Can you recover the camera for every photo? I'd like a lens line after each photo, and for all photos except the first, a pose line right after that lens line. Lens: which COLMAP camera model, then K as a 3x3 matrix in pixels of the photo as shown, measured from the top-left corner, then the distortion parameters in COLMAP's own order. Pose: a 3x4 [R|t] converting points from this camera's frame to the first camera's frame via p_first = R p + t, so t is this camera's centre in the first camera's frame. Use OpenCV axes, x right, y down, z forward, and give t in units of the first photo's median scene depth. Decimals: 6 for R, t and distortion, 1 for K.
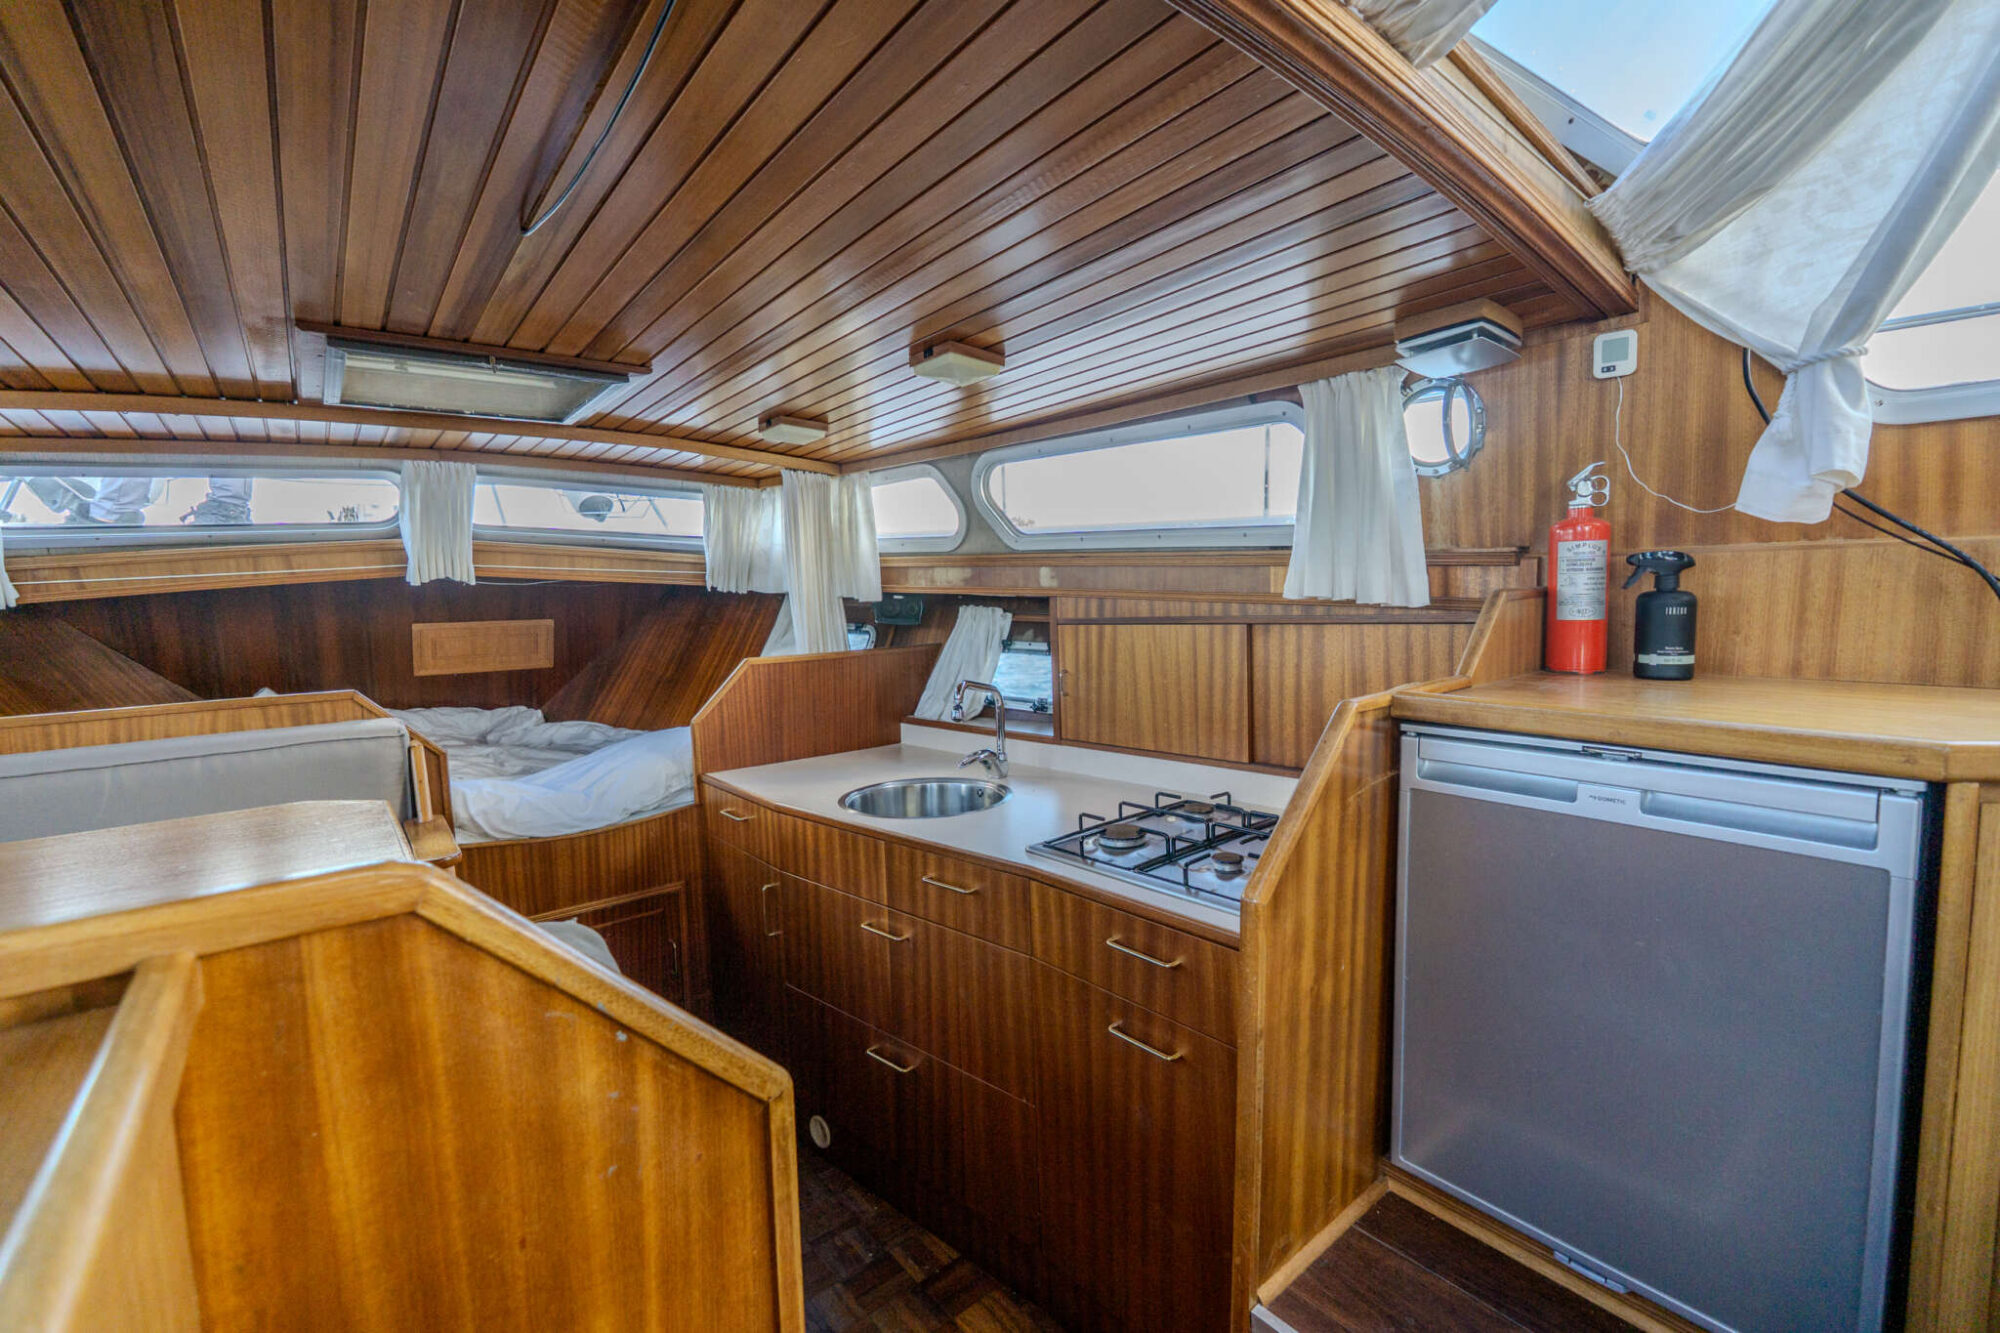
lens RADIAL K [[839.6, 0, 993.7], [0, 839.6, 657.2], [0, 0, 1]] dist [-0.004931, 0.000037]
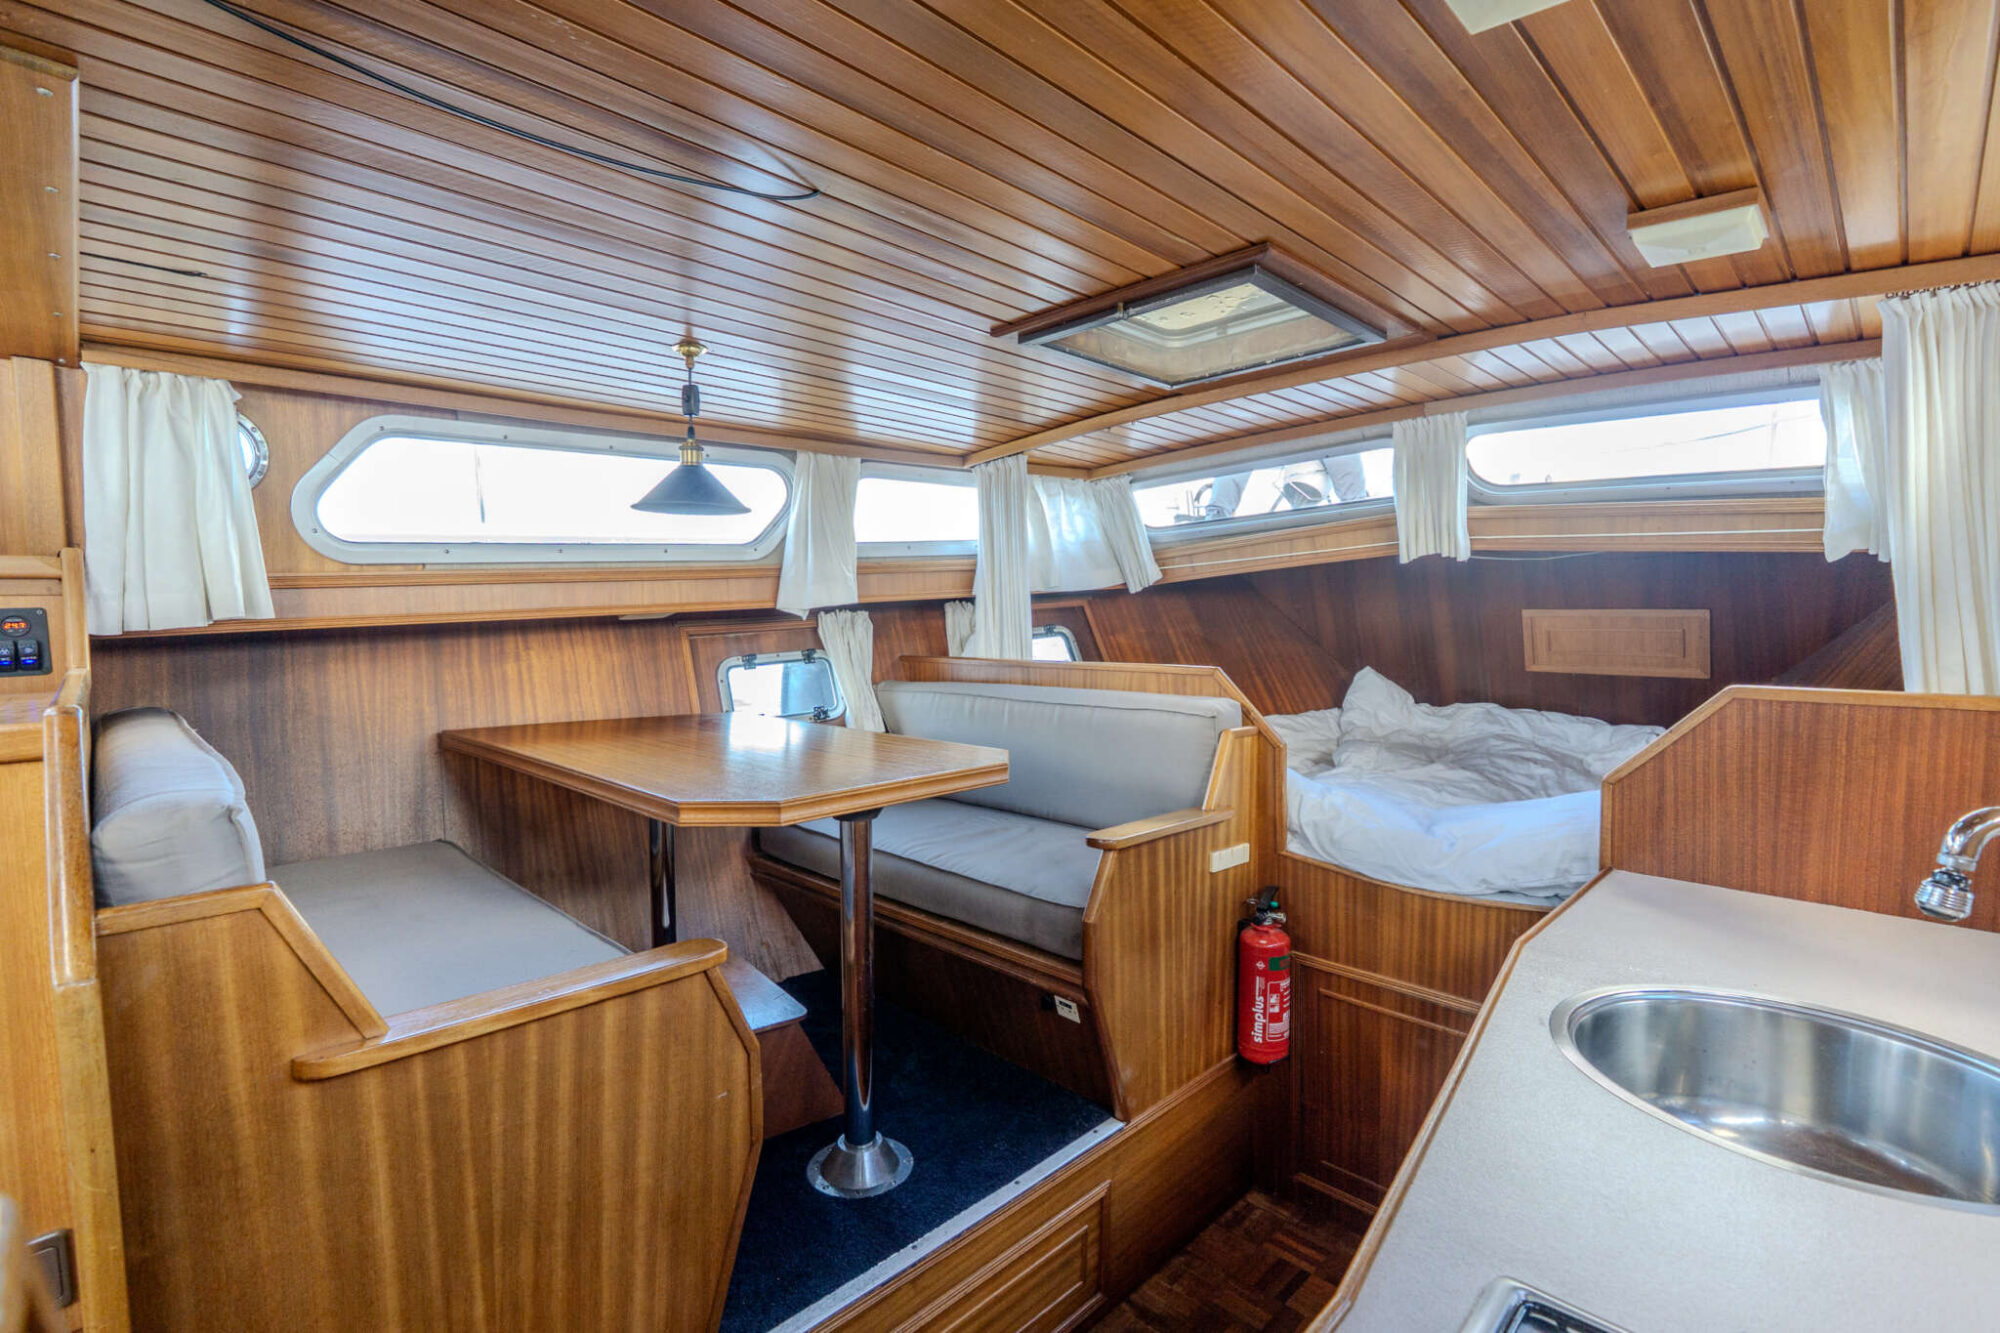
lens RADIAL K [[911.8, 0, 994.4], [0, 911.8, 658.6], [0, 0, 1]] dist [-0.006773, 0.000285]
pose [[0.095553, 0.078615, -0.992315, 0.248871], [-0.070908, 0.994882, 0.071990, -0.025066], [0.992896, 0.063484, 0.100638, 0.506205]]
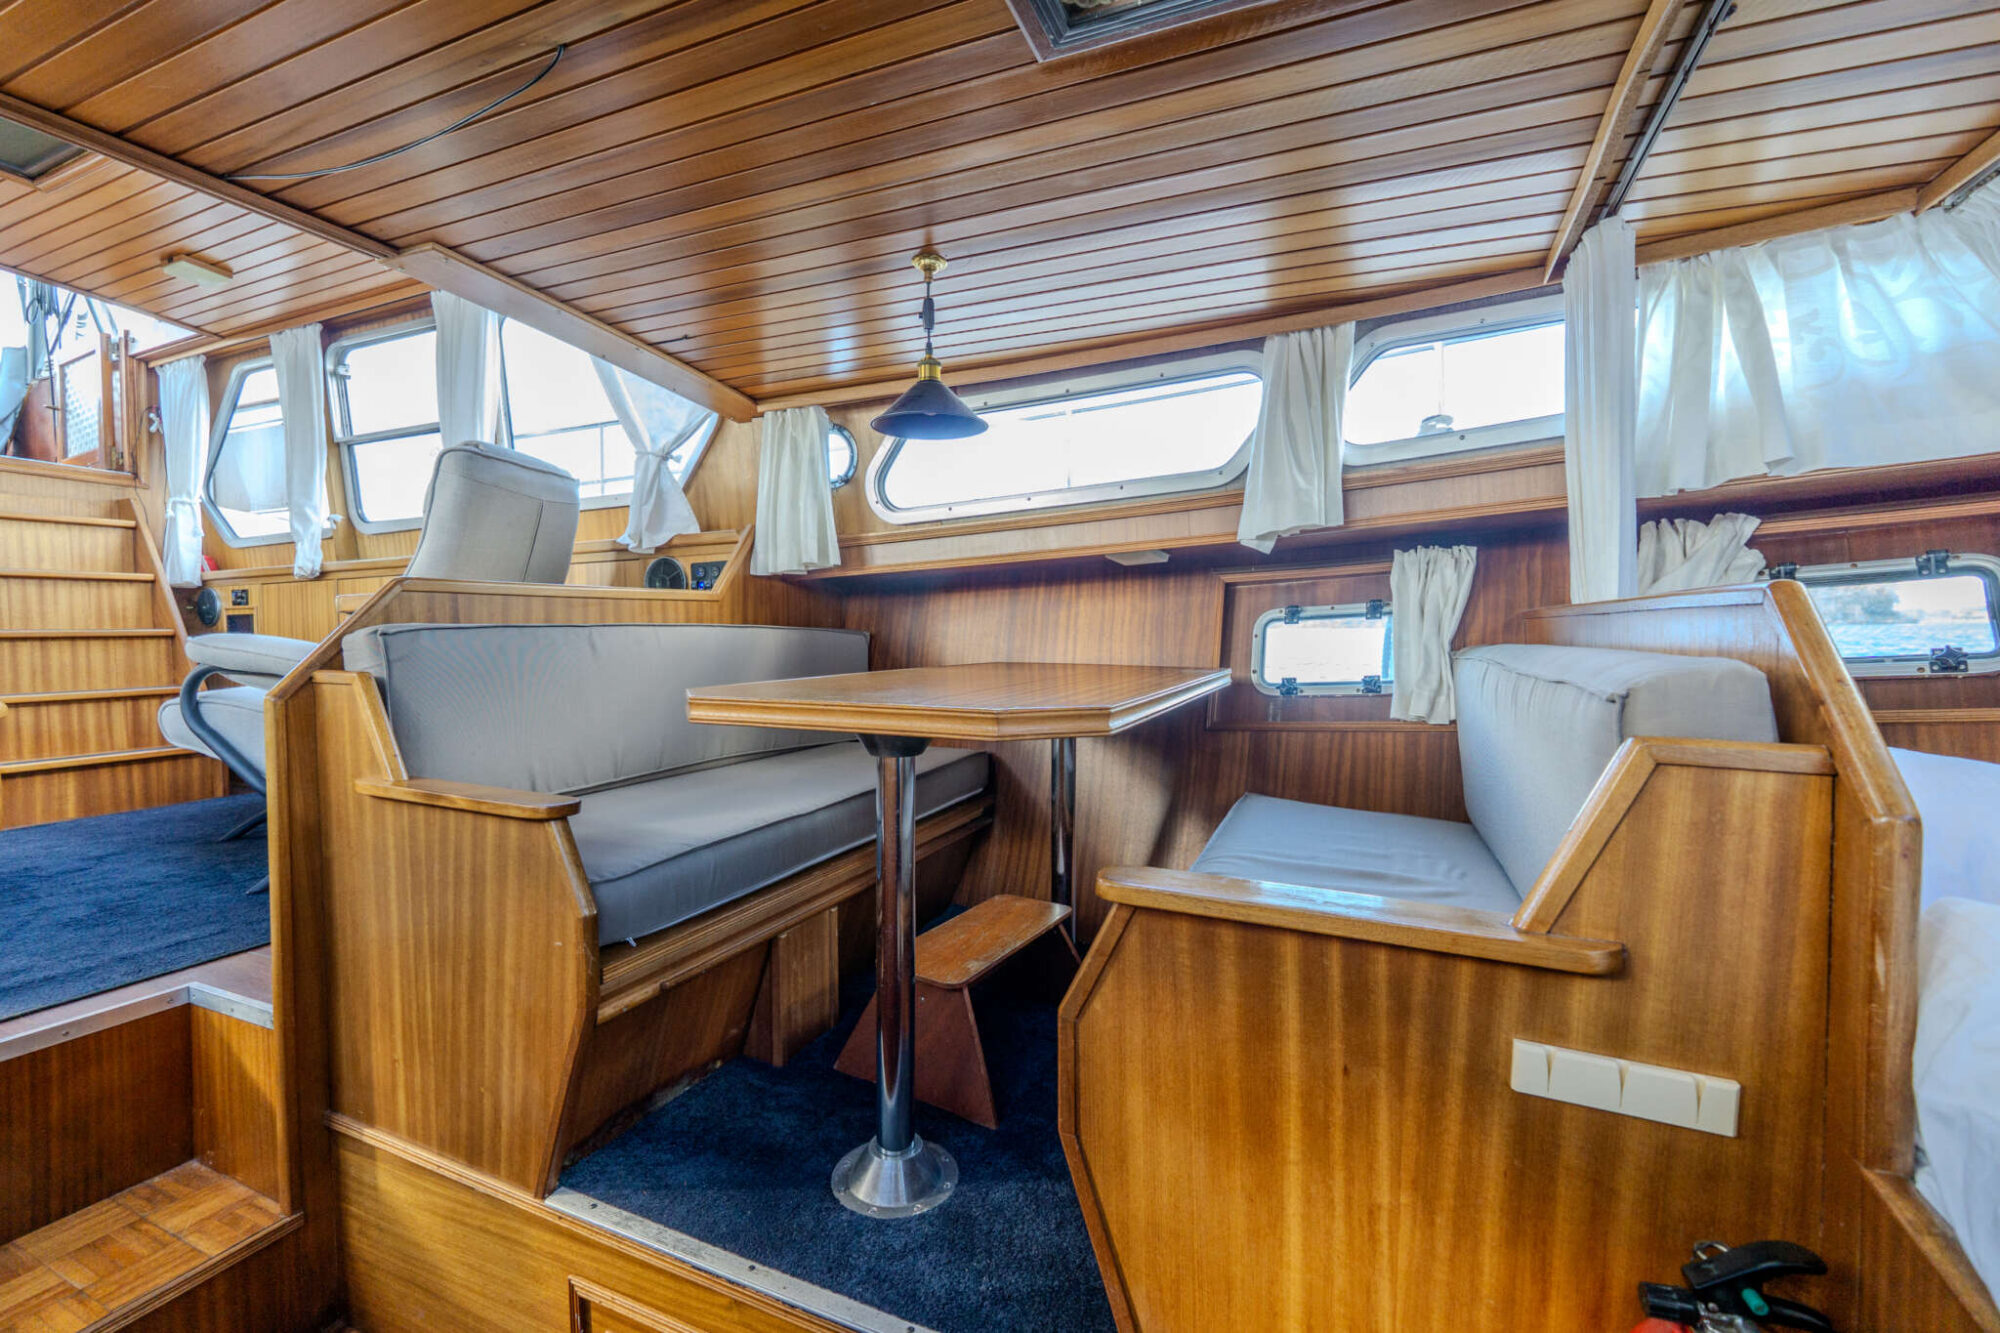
lens RADIAL K [[839.6, 0, 993.7], [0, 839.6, 657.2], [0, 0, 1]] dist [-0.004931, 0.000037]
pose [[-0.889264, 0.044779, -0.455198, -0.238959], [-0.008766, 0.993345, 0.114842, 0.028710], [0.457311, 0.106115, -0.882953, 0.950838]]
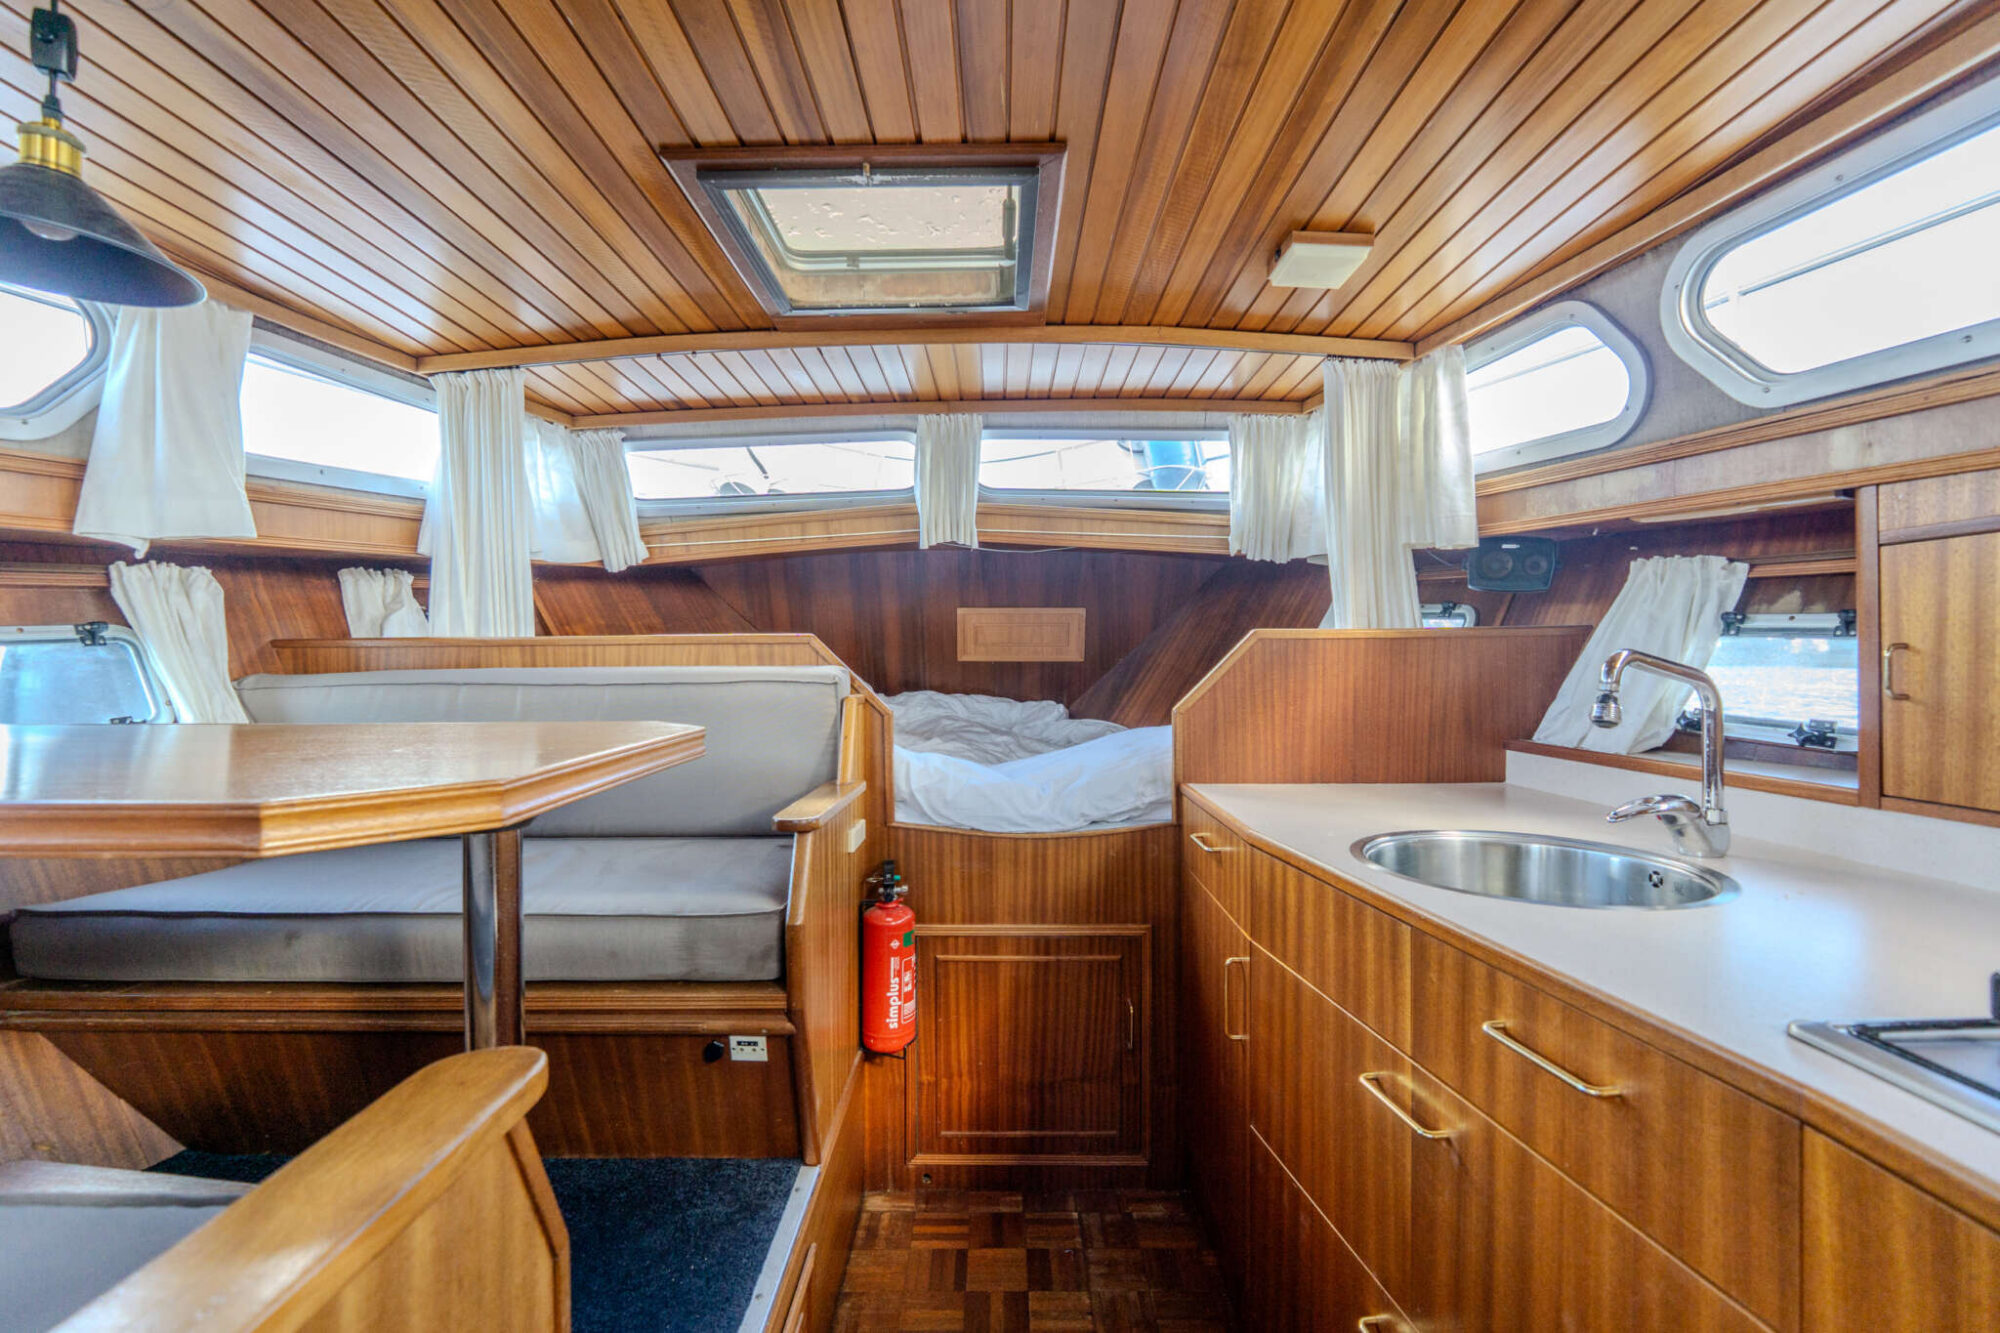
lens RADIAL K [[864.2, 0, 995.6], [0, 864.2, 660.1], [0, 0, 1]] dist [-0.008239, 0.000104]
pose [[0.770292, 0.032760, -0.636849, 0.002855], [-0.066037, 0.997408, -0.028567, 0.067088], [0.634262, 0.064061, 0.770459, 0.320548]]
